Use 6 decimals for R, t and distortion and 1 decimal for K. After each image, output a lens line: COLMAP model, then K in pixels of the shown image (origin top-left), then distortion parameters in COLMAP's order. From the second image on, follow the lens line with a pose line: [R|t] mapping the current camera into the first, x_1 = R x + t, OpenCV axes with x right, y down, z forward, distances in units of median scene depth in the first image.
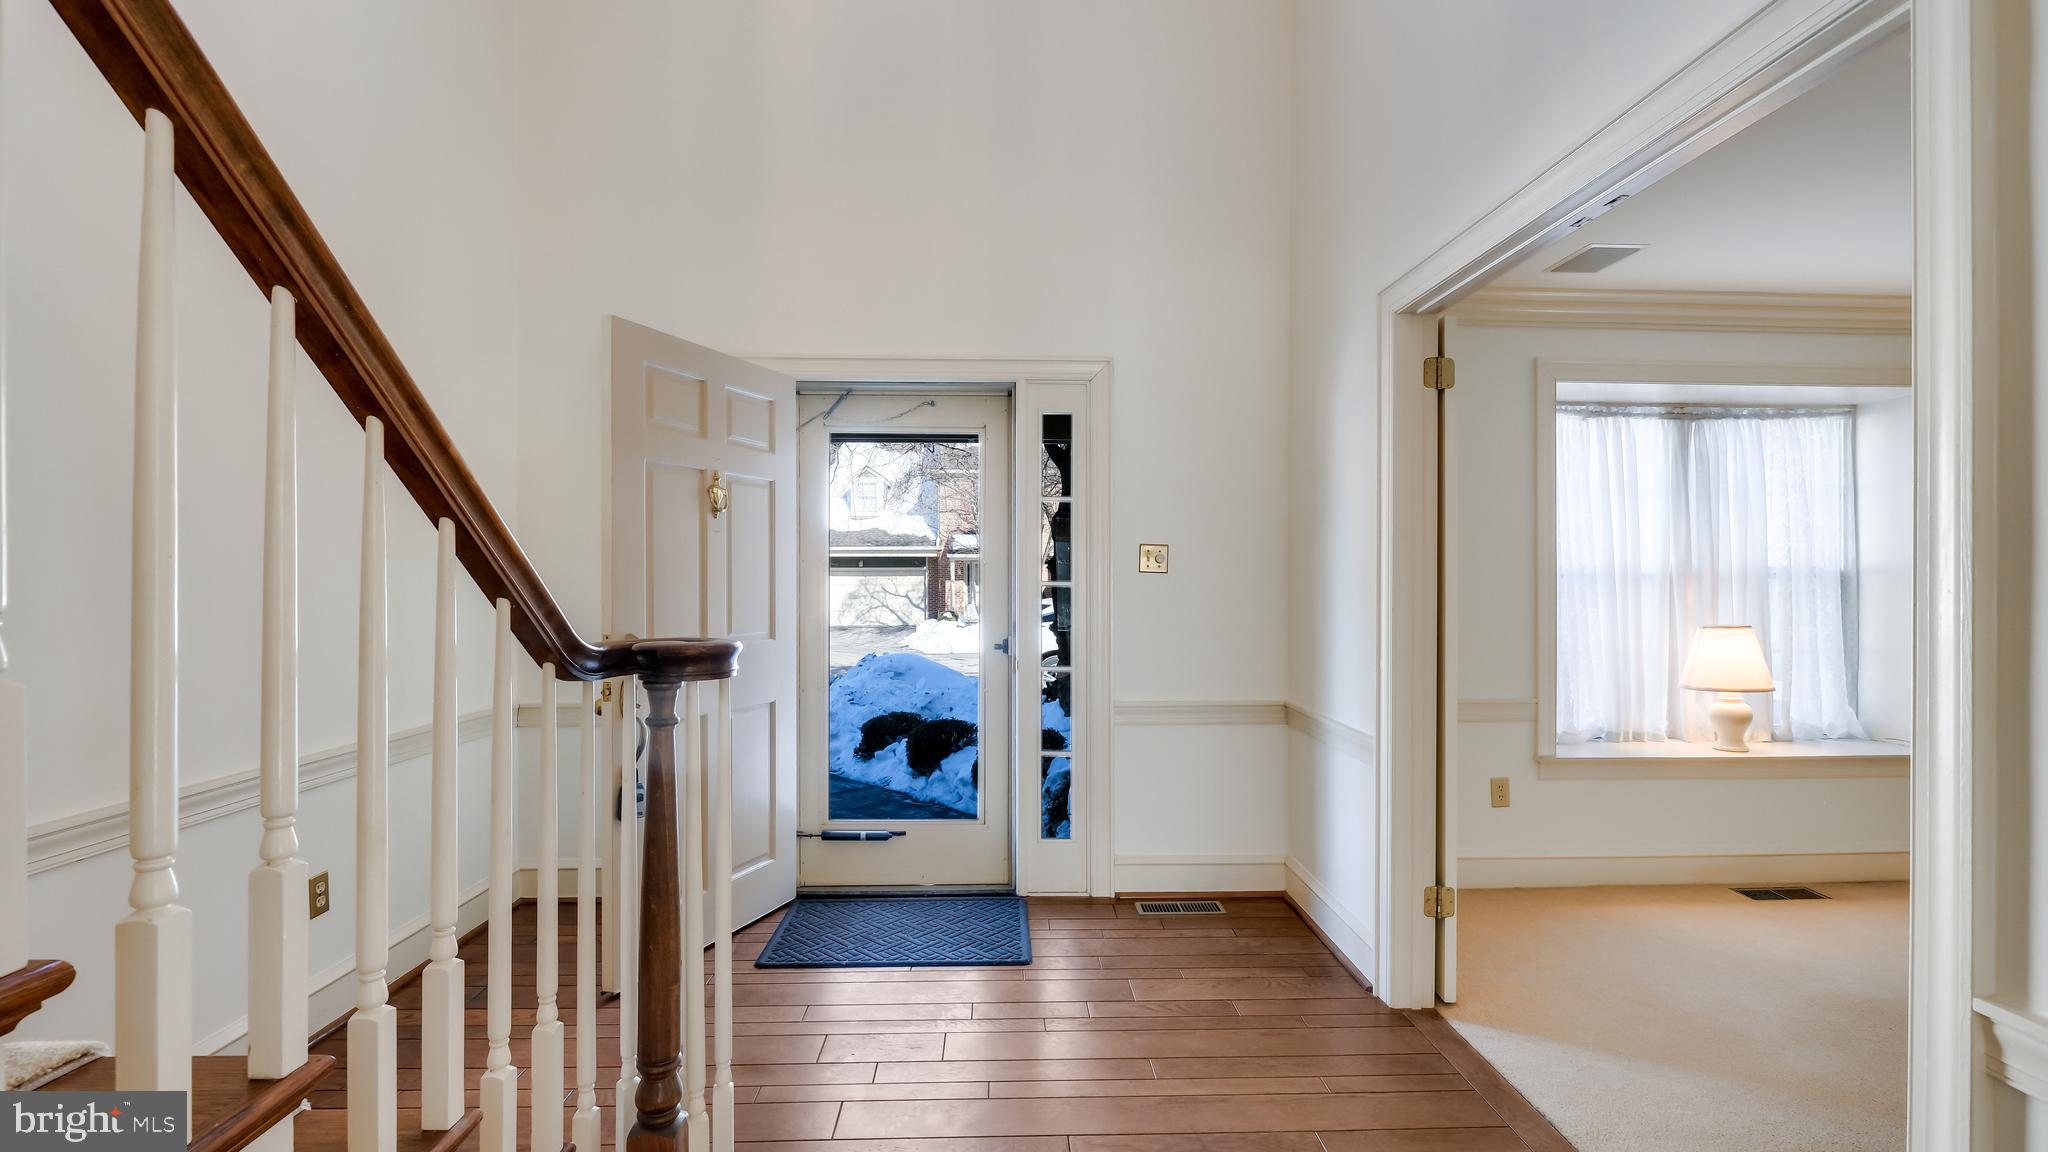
lens RADIAL K [[922.7, 0, 1032.3], [0, 922.7, 585.2], [0, 0, 1]] dist [-0.008939, -0.000188]
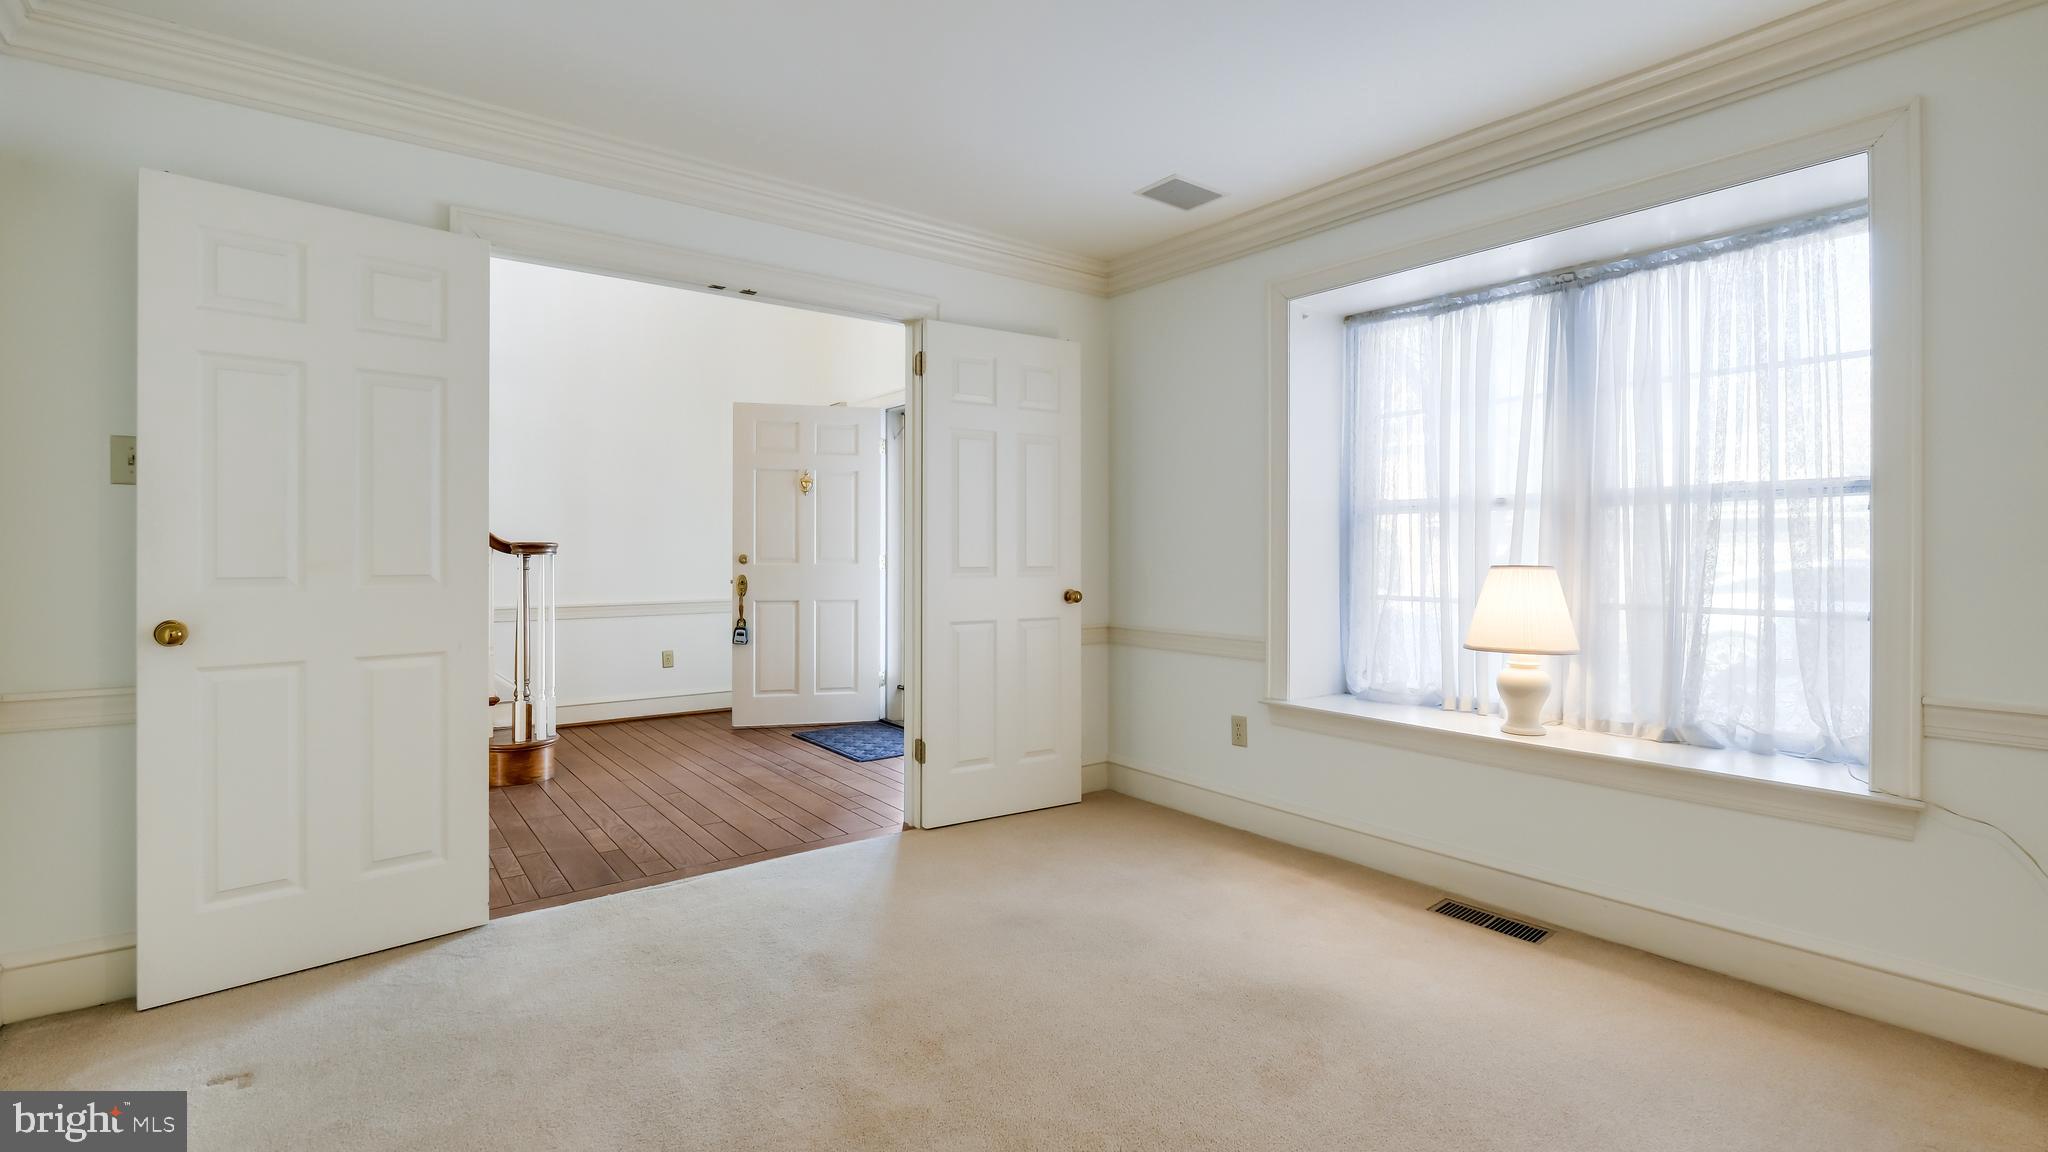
lens RADIAL K [[907.1, 0, 1023.8], [0, 907.1, 556.2], [0, 0, 1]] dist [-0.003251, -0.000105]
pose [[0.577878, 0.004091, -0.816113, 1.207272], [-0.005758, 0.999983, 0.000935, 0.040135], [0.816103, 0.004159, 0.577892, 0.260245]]
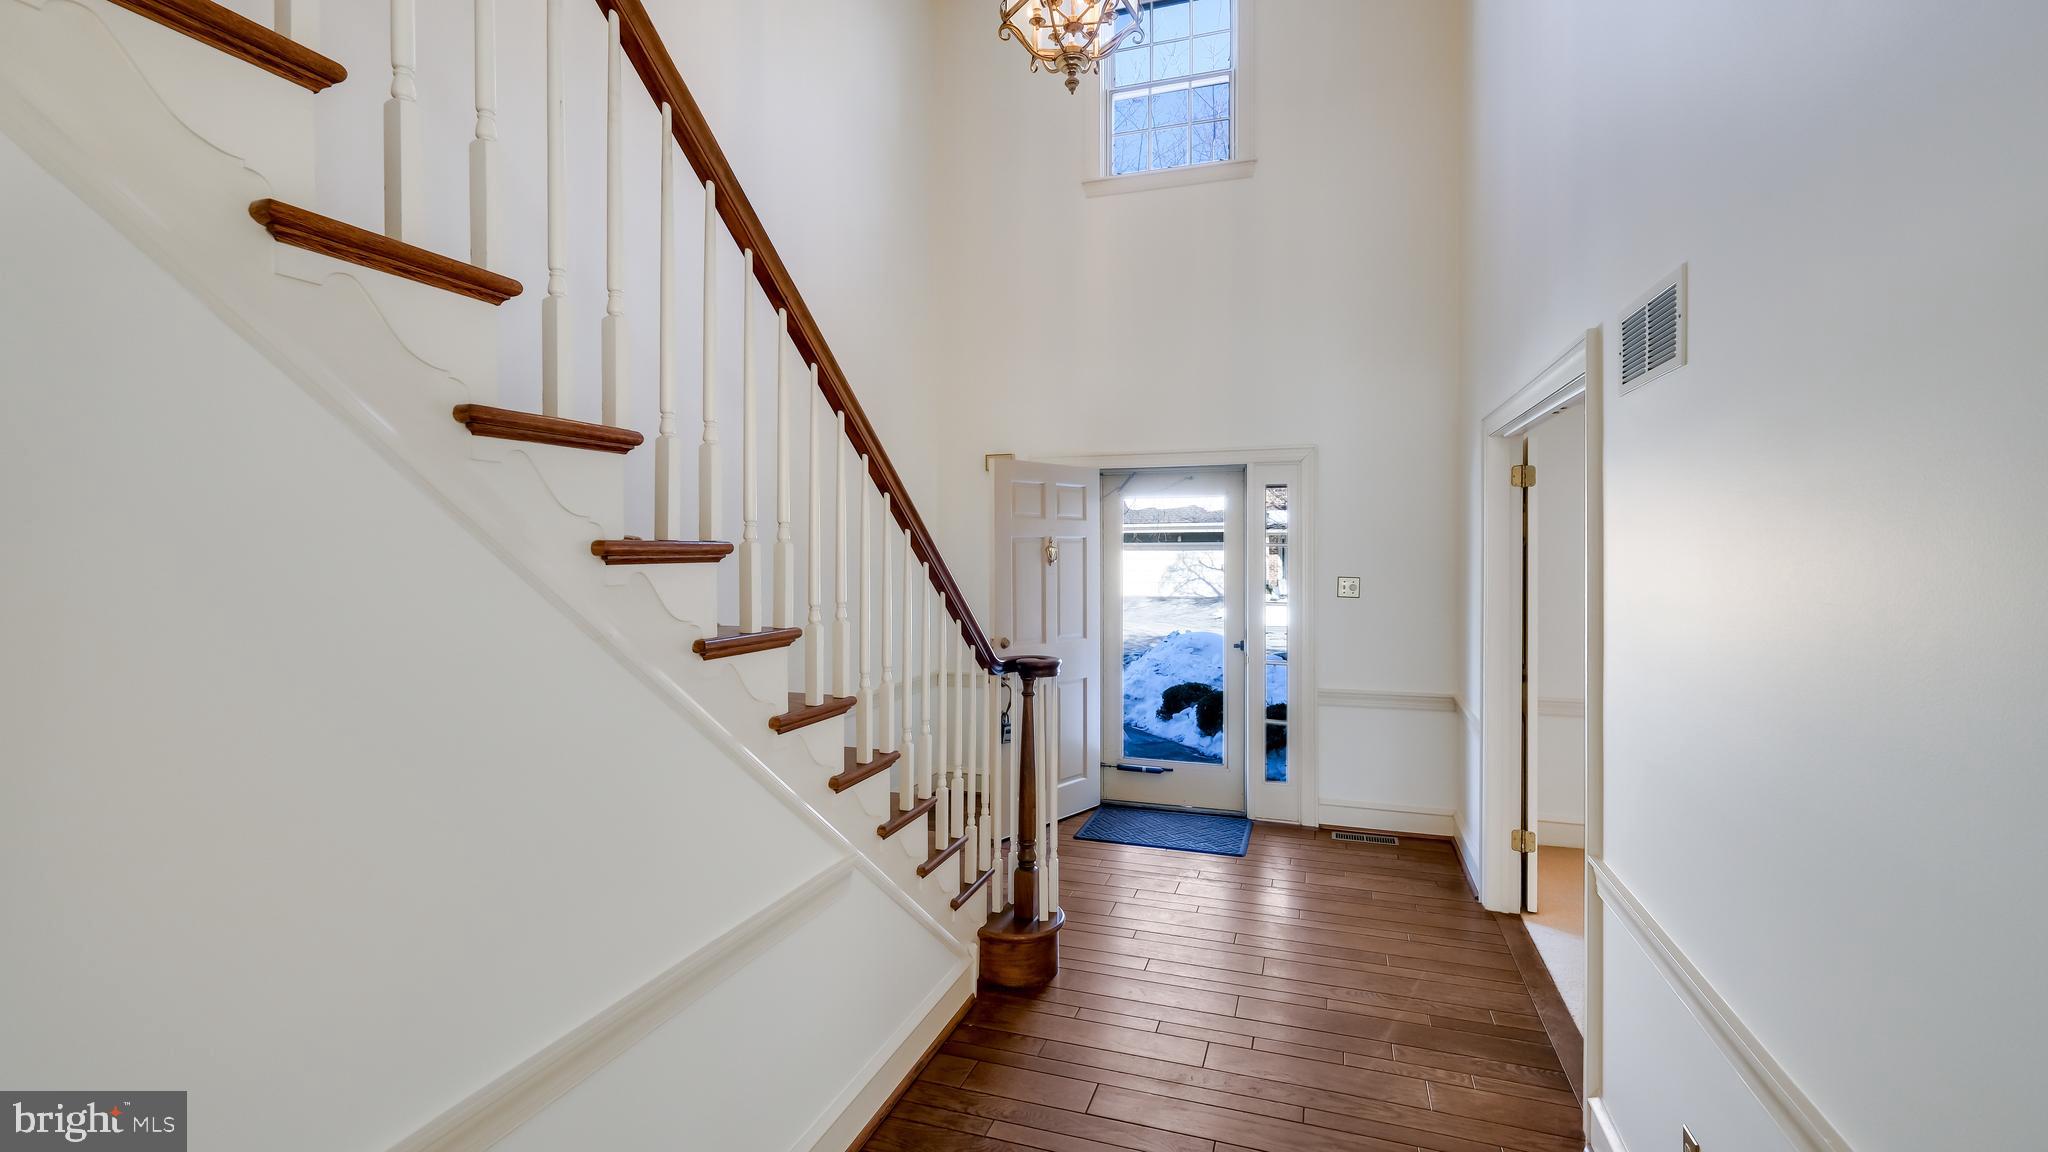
lens RADIAL K [[894.5, 0, 1020.7], [0, 894.5, 560.7], [0, 0, 1]] dist [0.000858, 0.000177]
pose [[0.934184, 0.001064, -0.356790, 0.152706], [0.002175, 0.999960, 0.008679, -0.082666], [0.356785, -0.008884, 0.934144, -0.441996]]
